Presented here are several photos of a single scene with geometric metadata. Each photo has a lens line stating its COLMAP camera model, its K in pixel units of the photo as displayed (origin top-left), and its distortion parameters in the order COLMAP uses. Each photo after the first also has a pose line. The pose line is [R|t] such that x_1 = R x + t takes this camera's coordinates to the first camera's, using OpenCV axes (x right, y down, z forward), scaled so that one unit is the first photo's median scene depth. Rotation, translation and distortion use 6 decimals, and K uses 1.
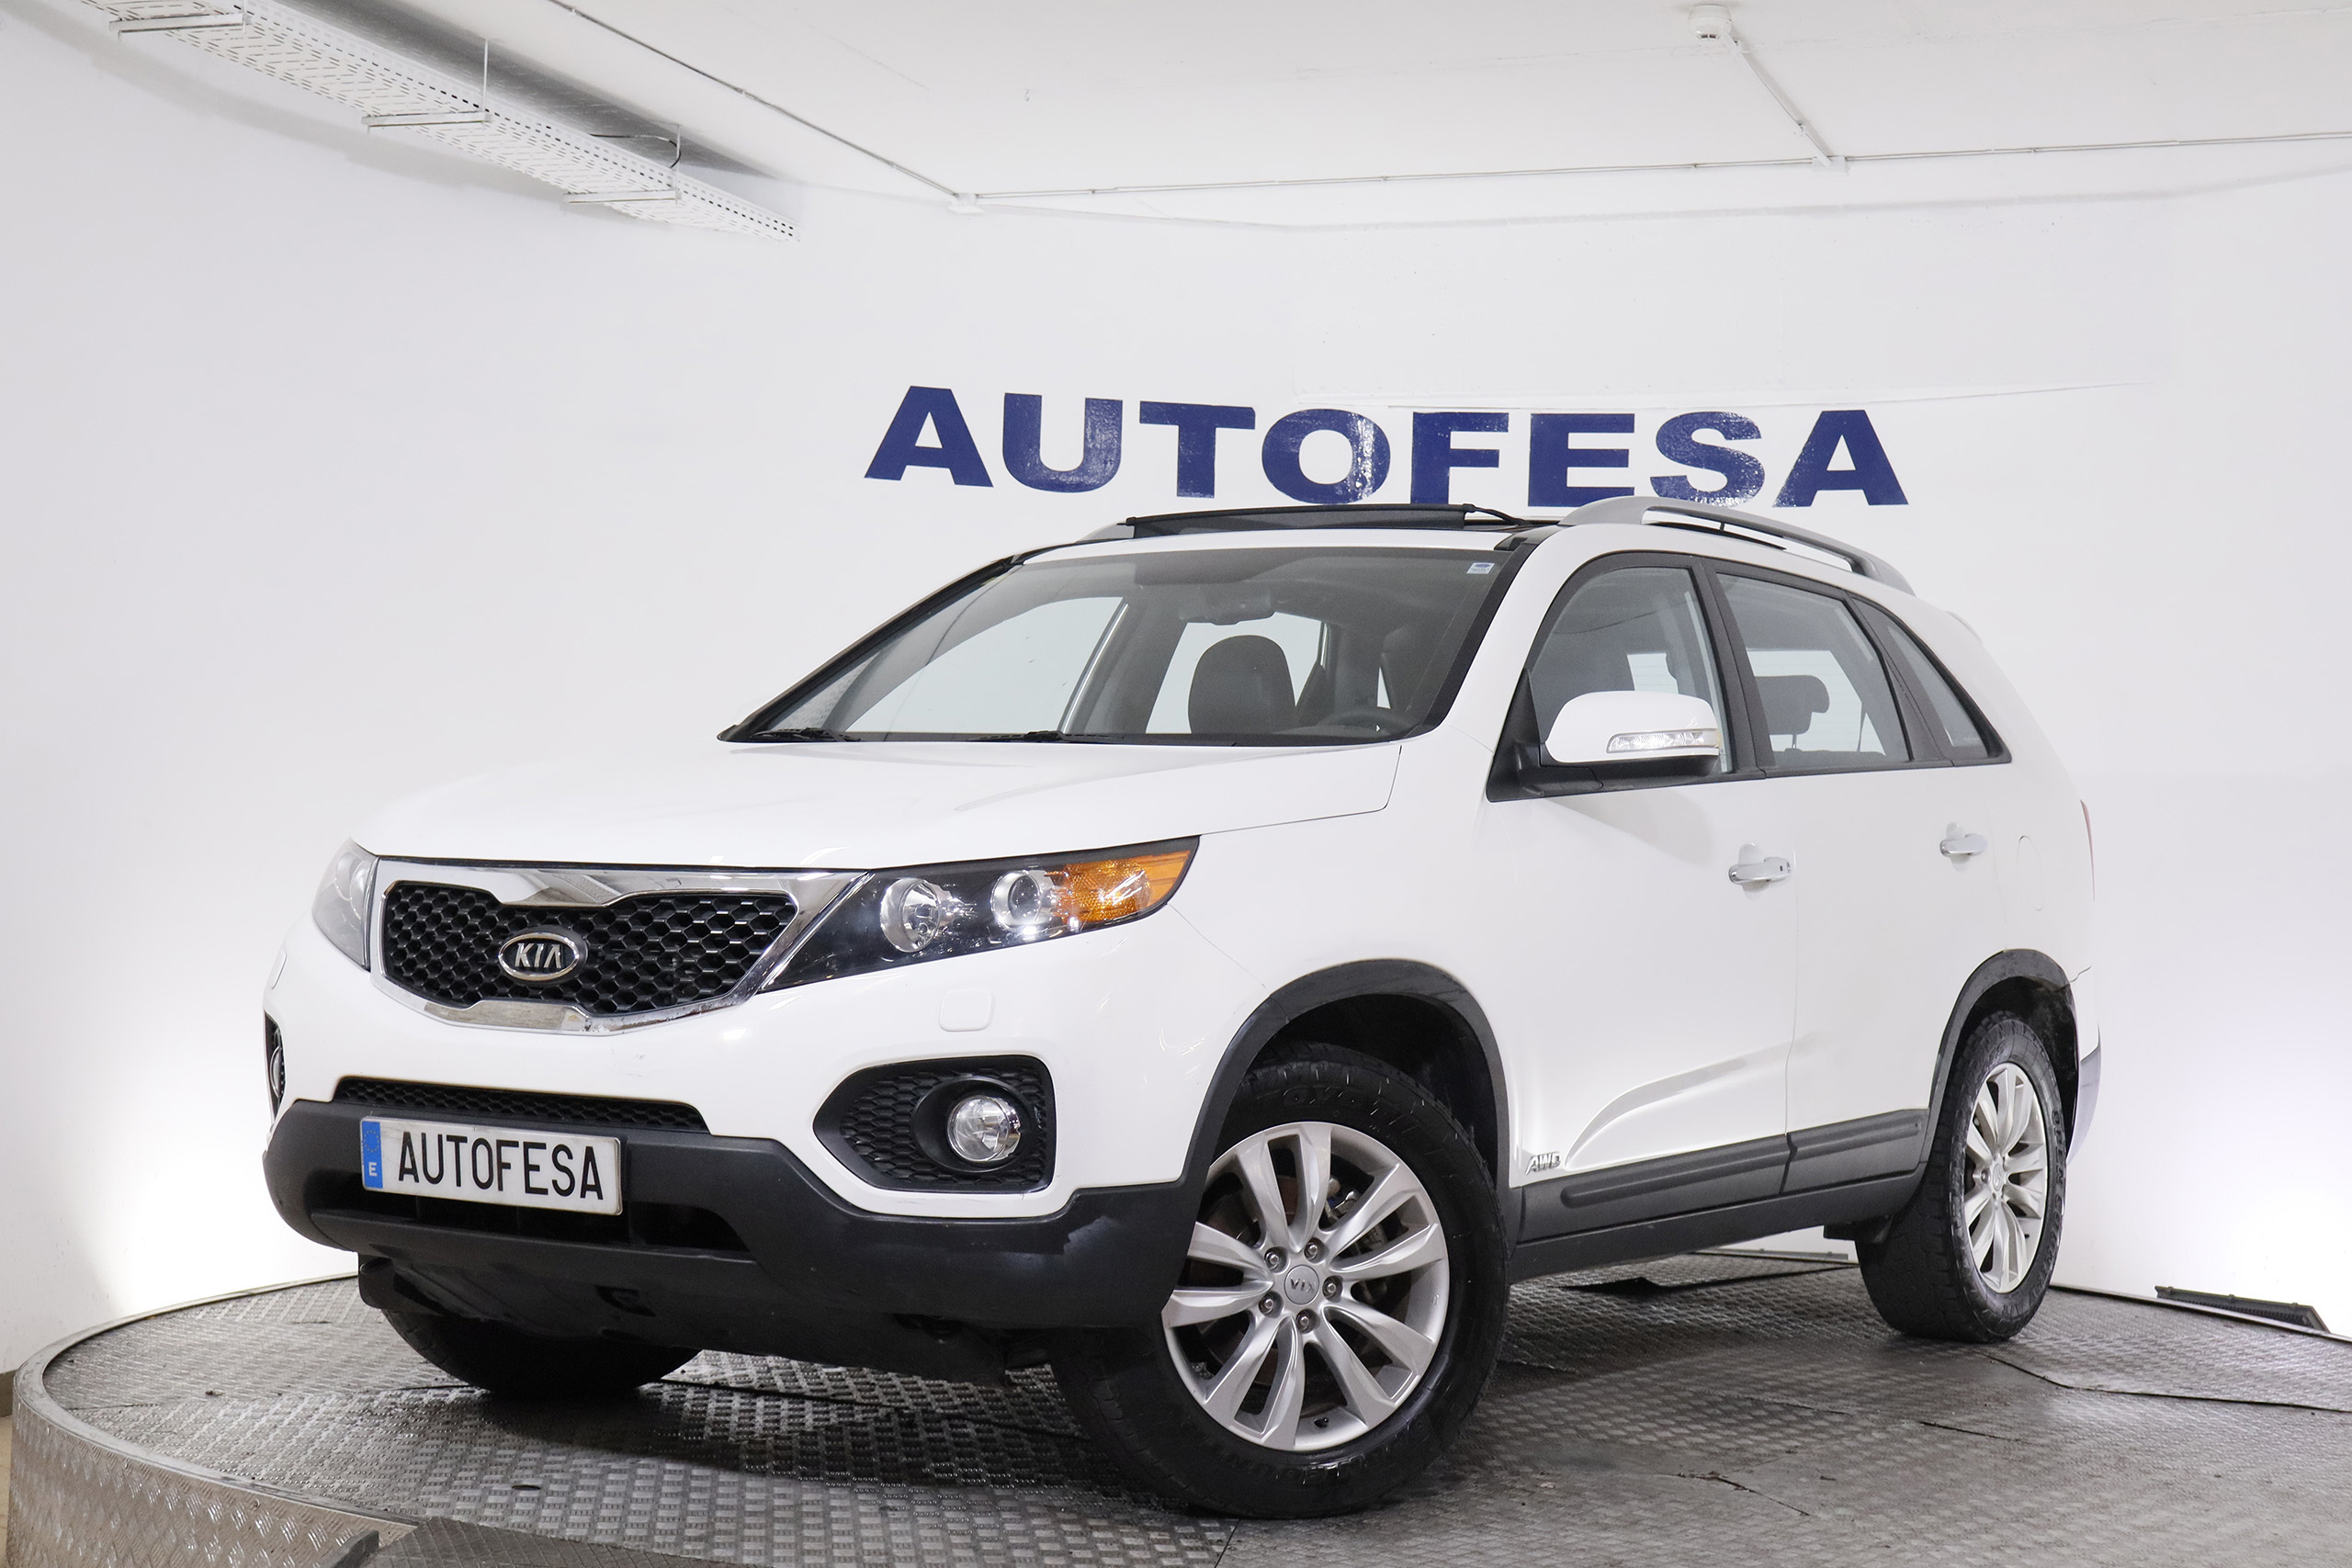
lens RADIAL K [[3877.8, 0, 1195.5], [0, 3877.8, 787.6], [0, 0, 1]] dist [0.099600, 0.000000]
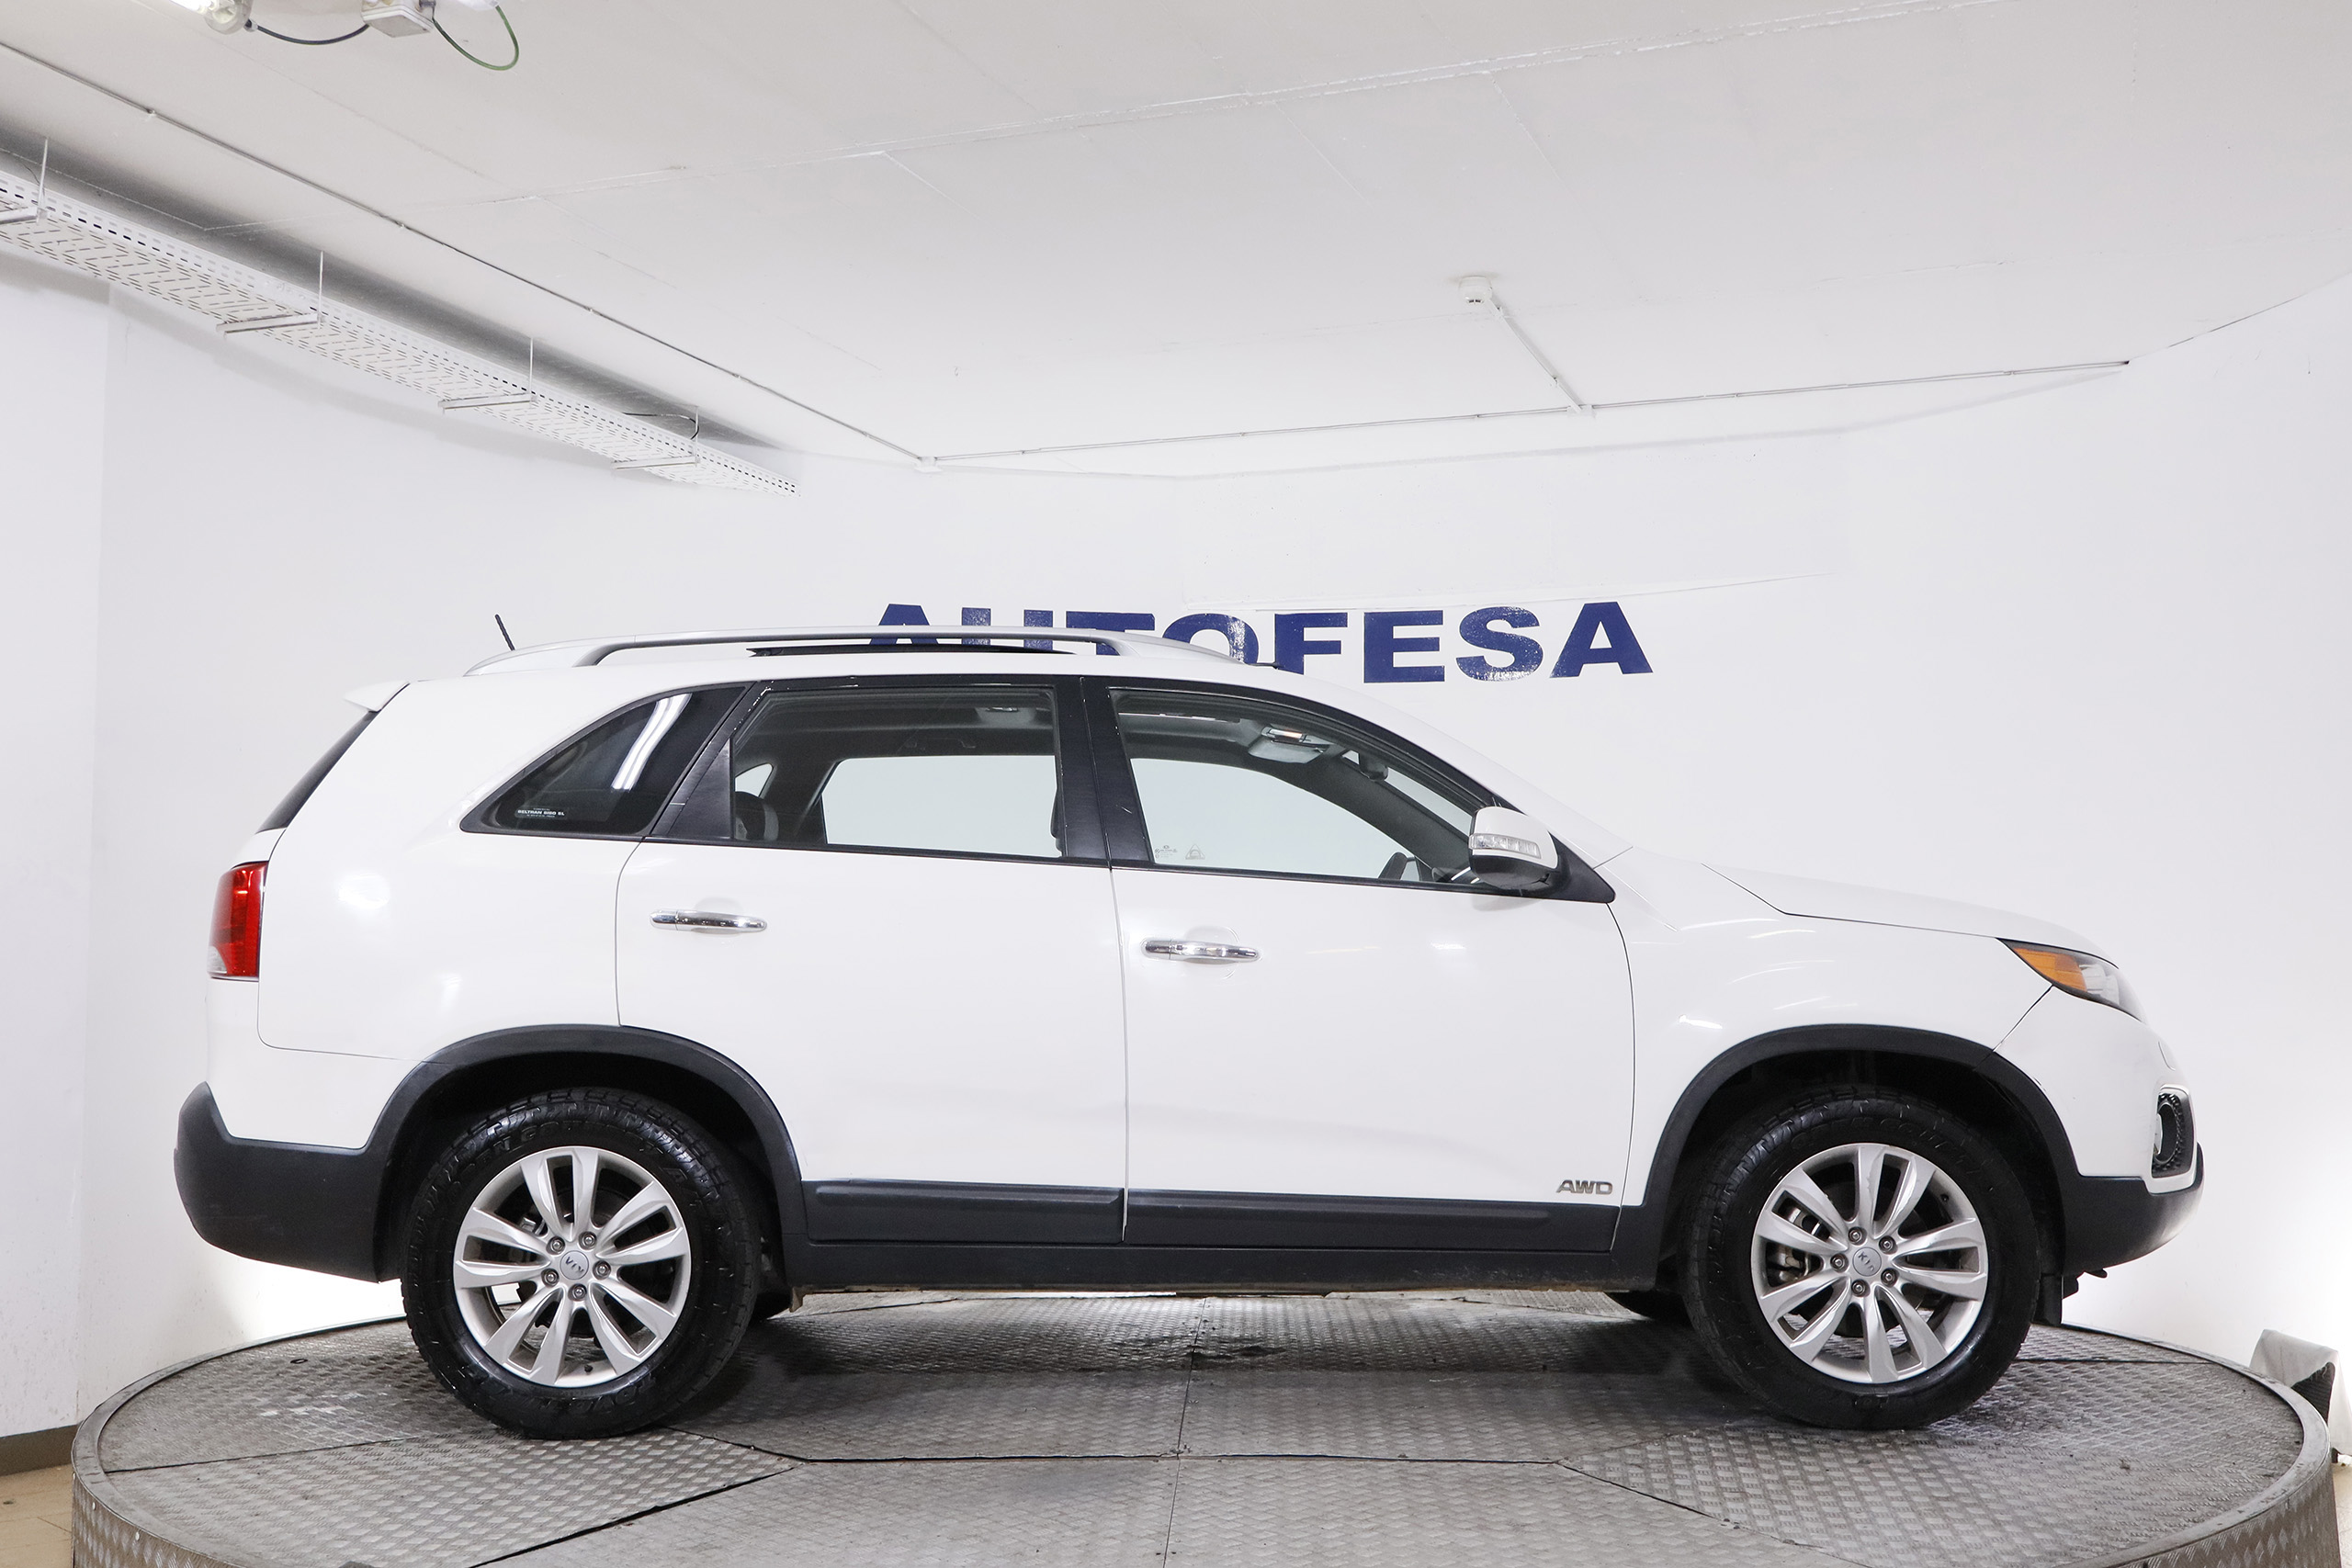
lens RADIAL K [[2675.2, 0, 1192.8], [0, 2675.2, 792.2], [0, 0, 1]] dist [0.100510, 0.000000]
pose [[0.999594, -0.028504, 0.000517, 0.027743], [0.028498, 0.998576, -0.045089, 0.003723], [0.000769, 0.045085, 0.998983, 0.104055]]
